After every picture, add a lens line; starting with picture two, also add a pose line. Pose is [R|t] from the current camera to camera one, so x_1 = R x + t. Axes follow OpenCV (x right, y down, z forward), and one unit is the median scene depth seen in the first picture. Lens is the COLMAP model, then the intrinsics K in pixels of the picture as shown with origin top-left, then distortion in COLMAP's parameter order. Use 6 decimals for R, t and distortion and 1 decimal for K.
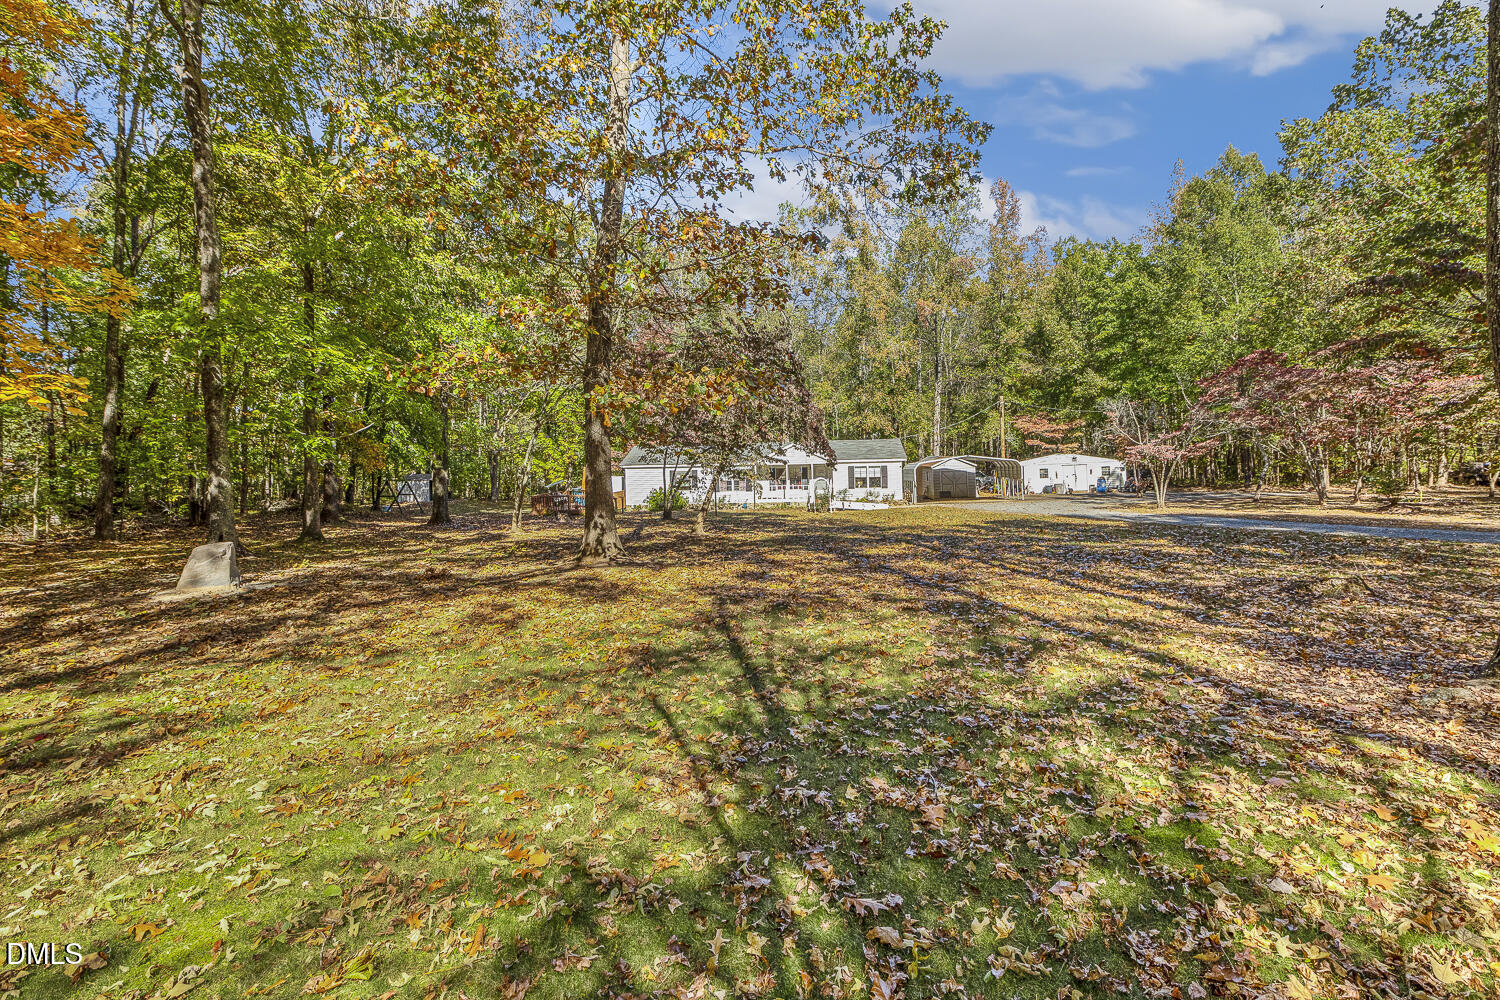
lens RADIAL K [[679.7, 0, 750.0], [0, 679.7, 500.0], [0, 0, 1]] dist [-0.001992, -0.000421]
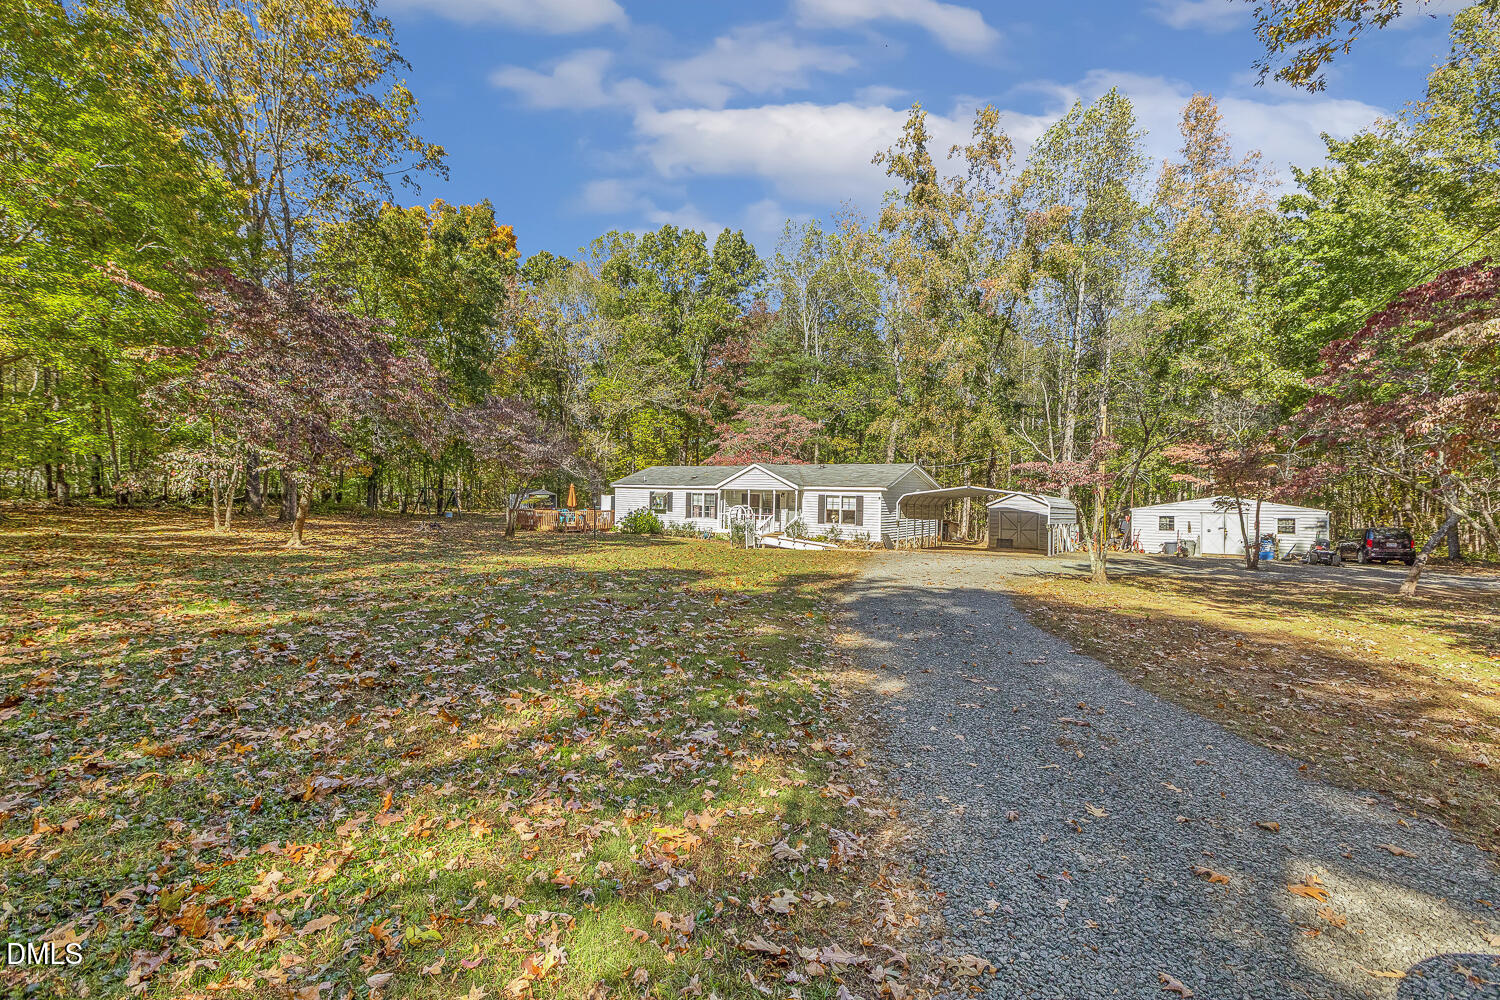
lens RADIAL K [[679.7, 0, 750.0], [0, 679.7, 500.0], [0, 0, 1]] dist [-0.001992, -0.000421]
pose [[0.869985, 0.048099, -0.490726, 0.462393], [-0.075673, 0.996465, -0.036487, -0.008622], [0.487237, 0.068877, 0.870549, 0.271361]]
